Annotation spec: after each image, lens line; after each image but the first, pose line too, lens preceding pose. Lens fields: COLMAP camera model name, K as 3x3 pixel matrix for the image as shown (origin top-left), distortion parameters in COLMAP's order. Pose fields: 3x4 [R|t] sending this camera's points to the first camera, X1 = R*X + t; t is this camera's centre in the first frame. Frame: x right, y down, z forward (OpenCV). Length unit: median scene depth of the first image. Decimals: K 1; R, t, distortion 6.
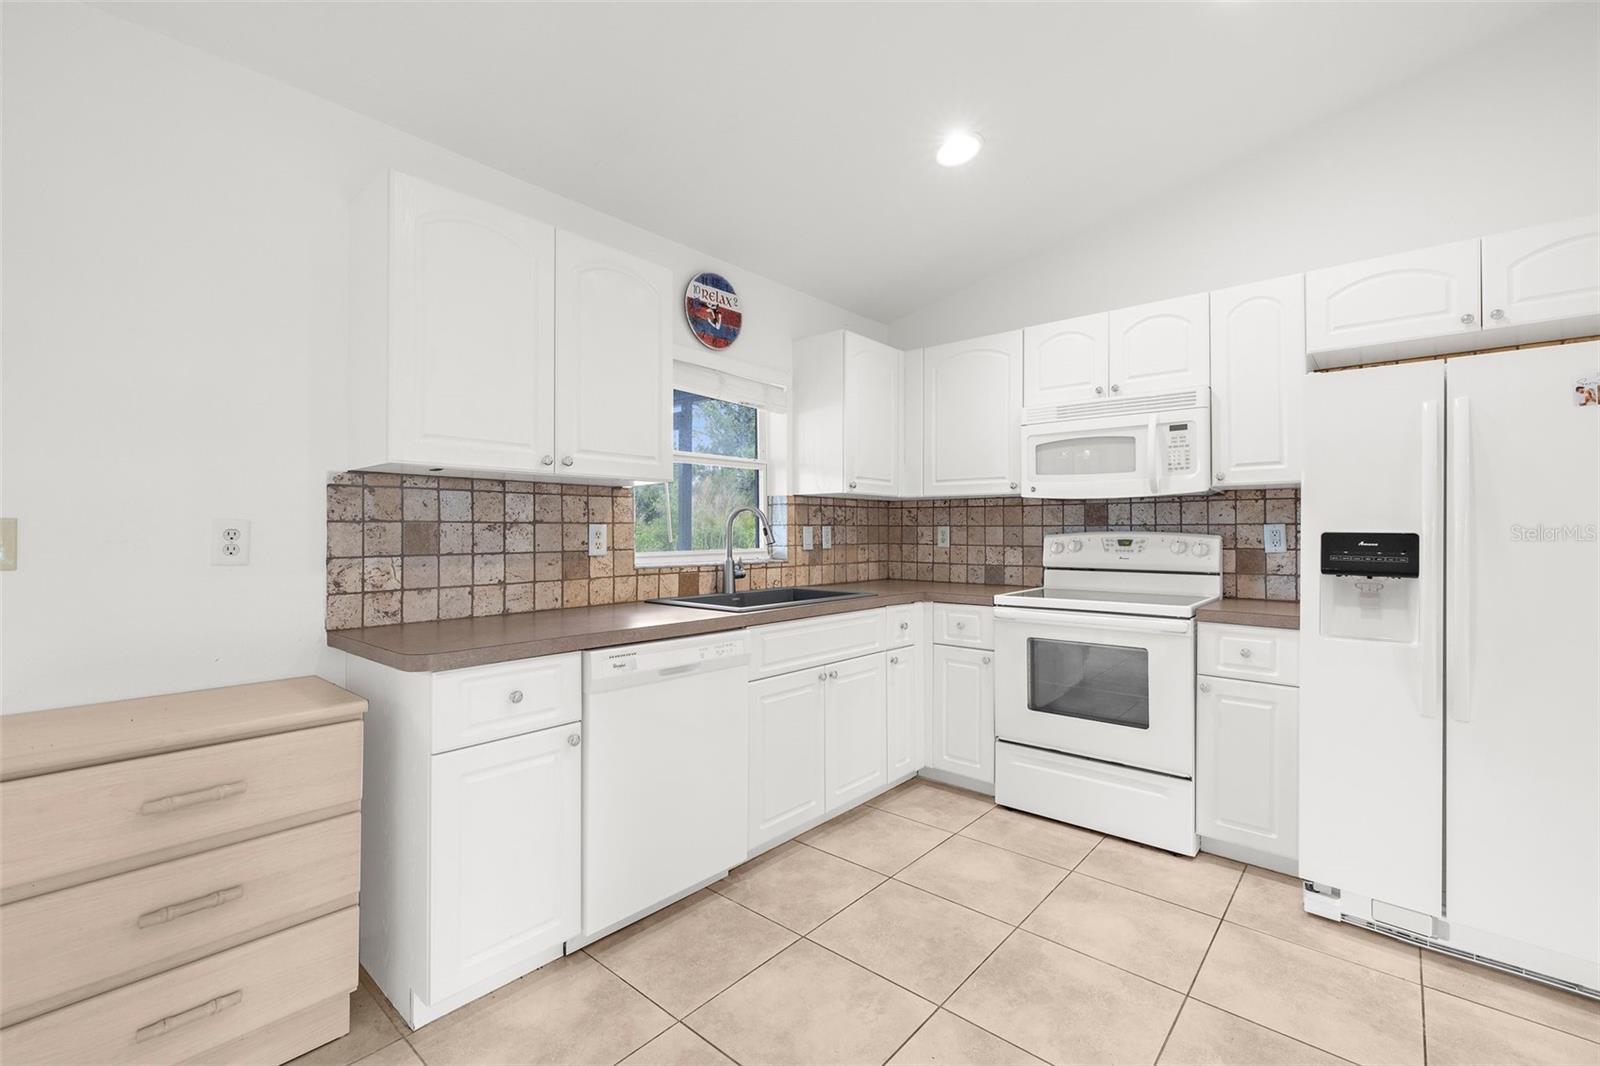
lens RADIAL K [[681.9, 0, 806.1], [0, 681.9, 524.9], [0, 0, 1]] dist [-0.000702, 0.001093]
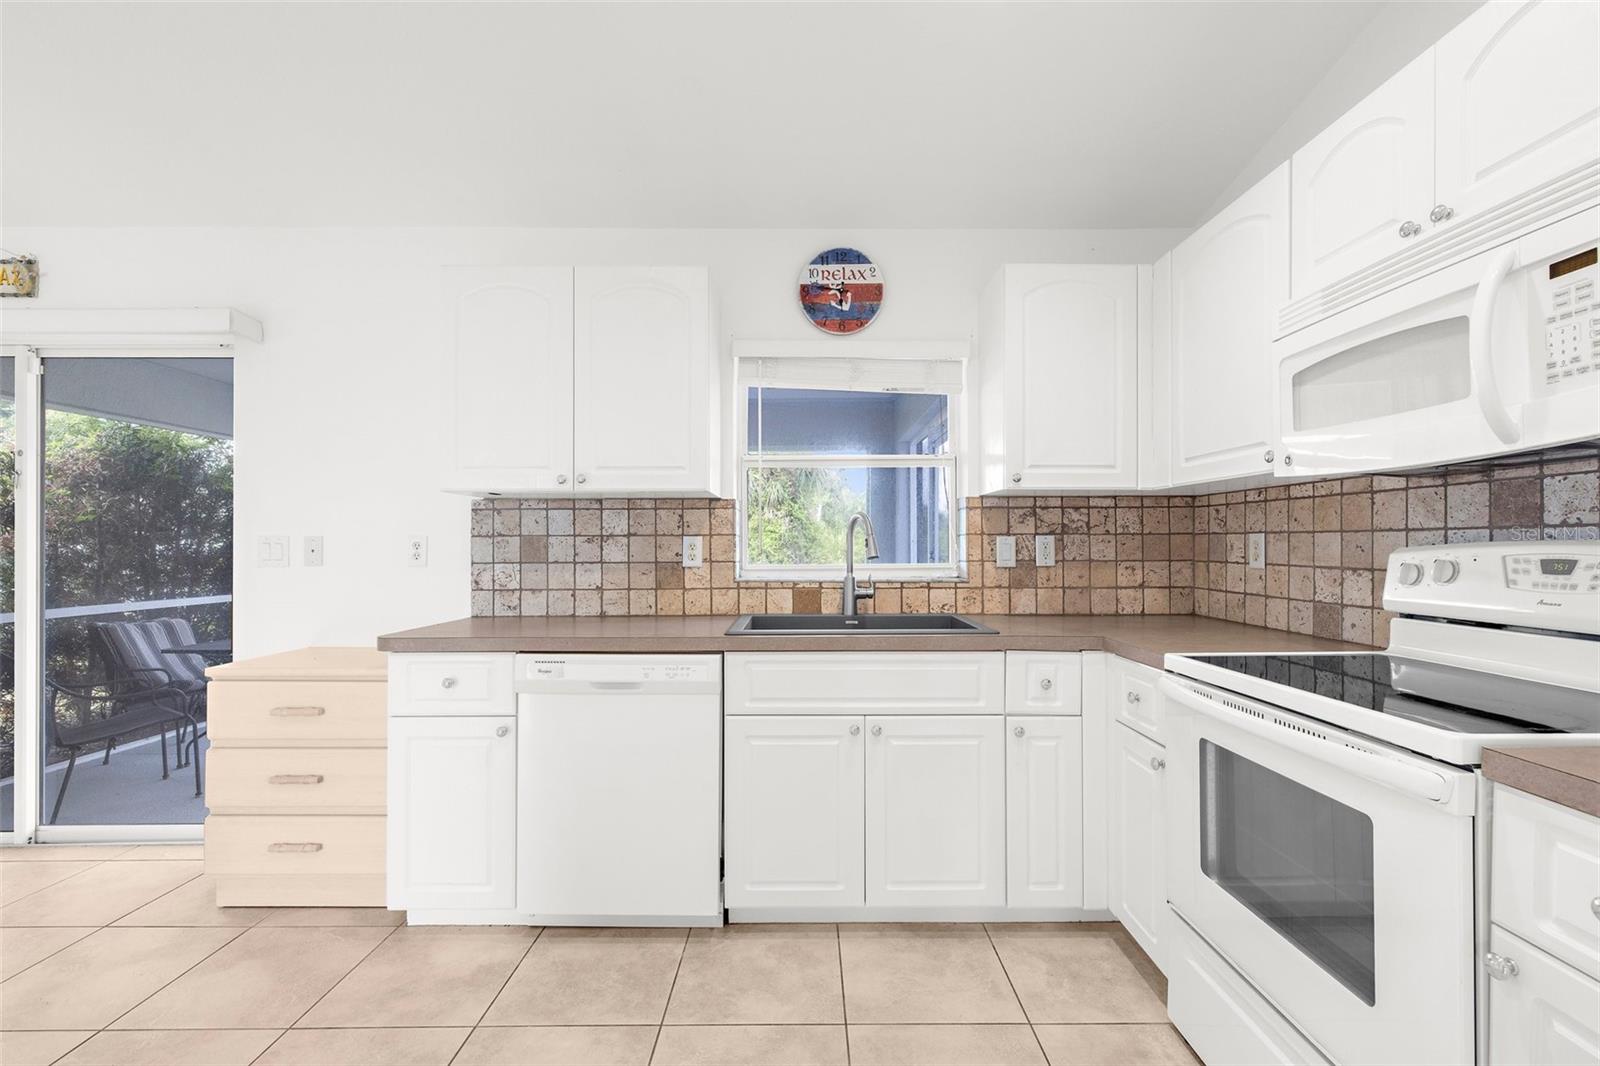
lens RADIAL K [[681.9, 0, 809.8], [0, 681.9, 544.4], [0, 0, 1]] dist [-0.000702, 0.001093]
pose [[0.661325, -0.001617, -0.750098, 0.582792], [0.009048, 0.999942, 0.005821, 0.007017], [0.750045, -0.010637, 0.661301, 0.458978]]
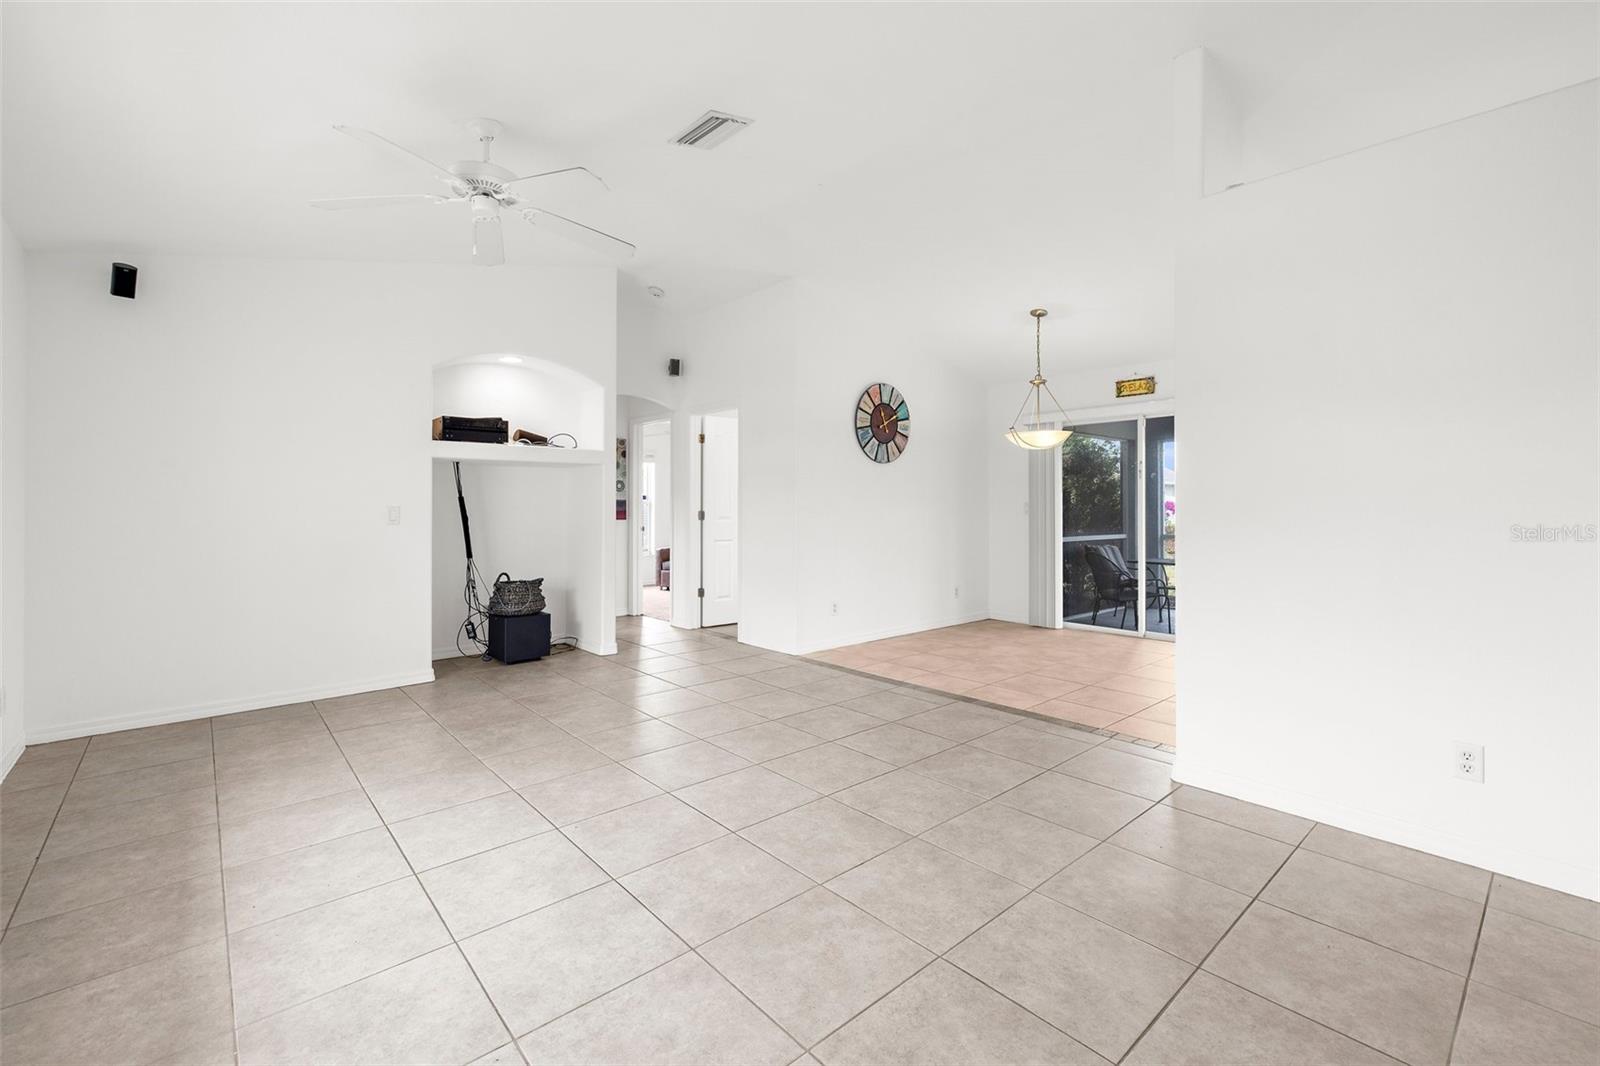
lens RADIAL K [[681.9, 0, 808.3], [0, 681.9, 504.5], [0, 0, 1]] dist [-0.000702, 0.001093]
pose [[-0.126744, -0.002840, -0.991931, 1.477277], [0.008607, 0.999955, -0.003963, 0.005214], [0.991898, -0.009040, -0.126714, -0.605339]]
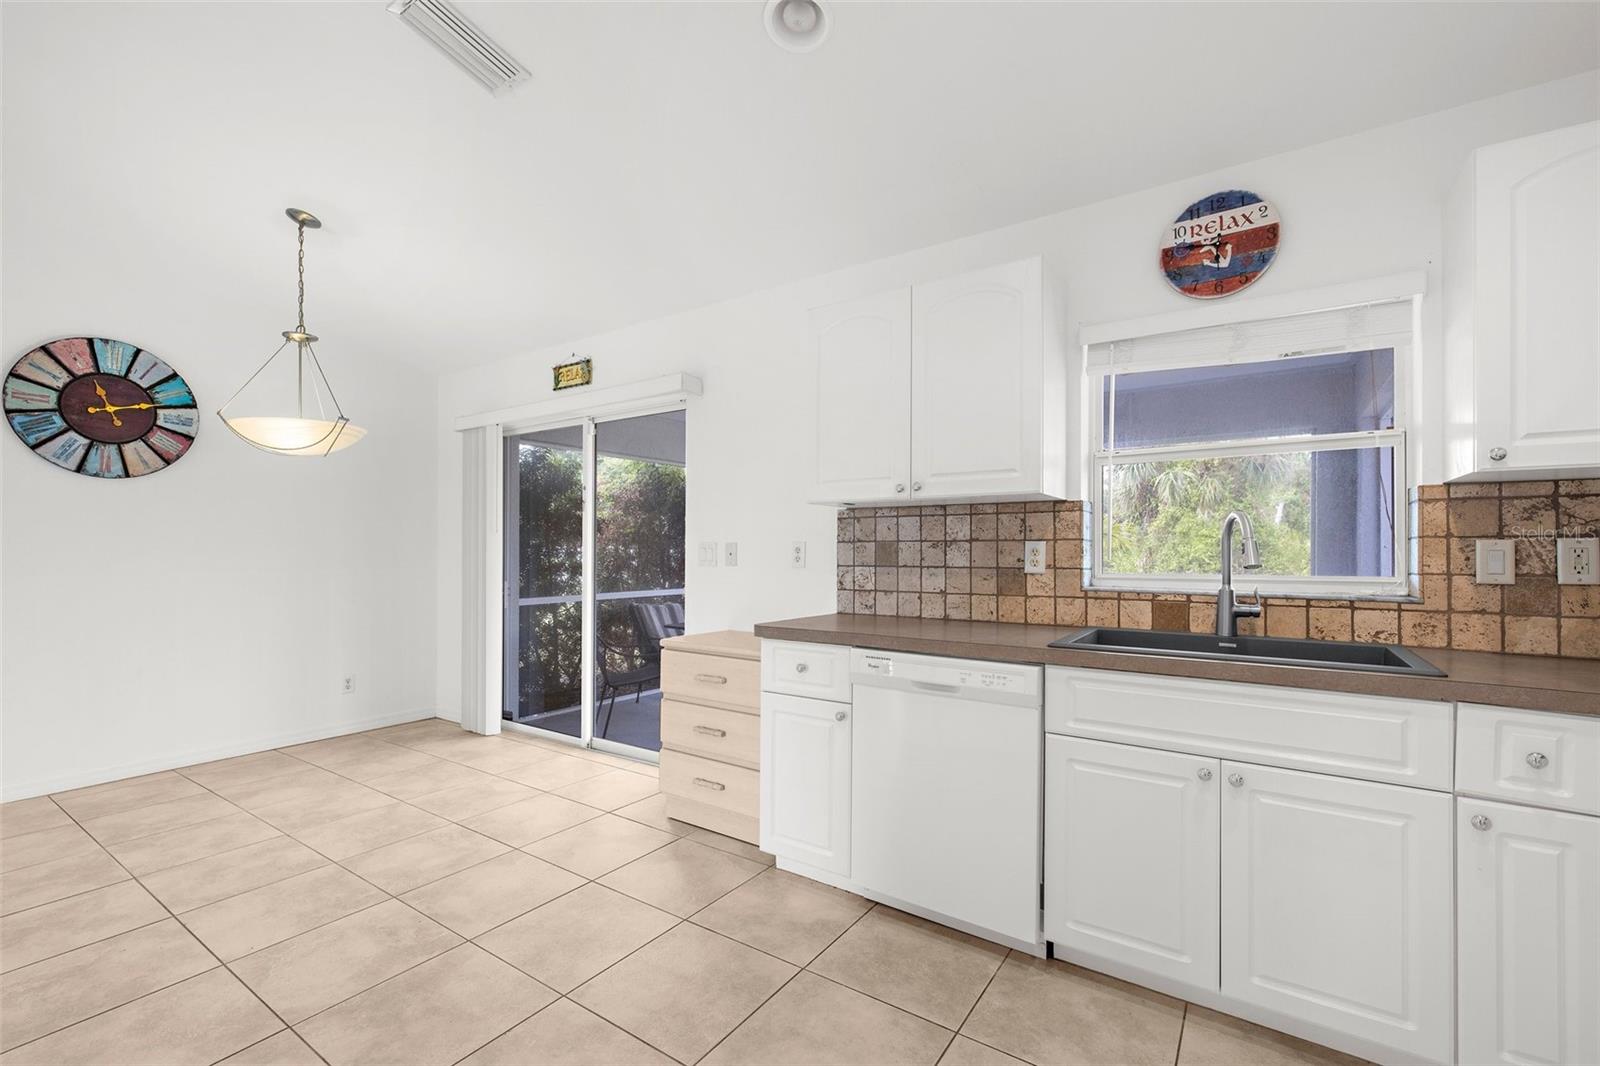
lens RADIAL K [[681.9, 0, 805.4], [0, 681.9, 548.2], [0, 0, 1]] dist [-0.000702, 0.001093]
pose [[0.121561, -0.003558, -0.992578, 0.626771], [0.007096, 0.999971, -0.002716, 0.009386], [0.992559, -0.006713, 0.121583, 0.560258]]
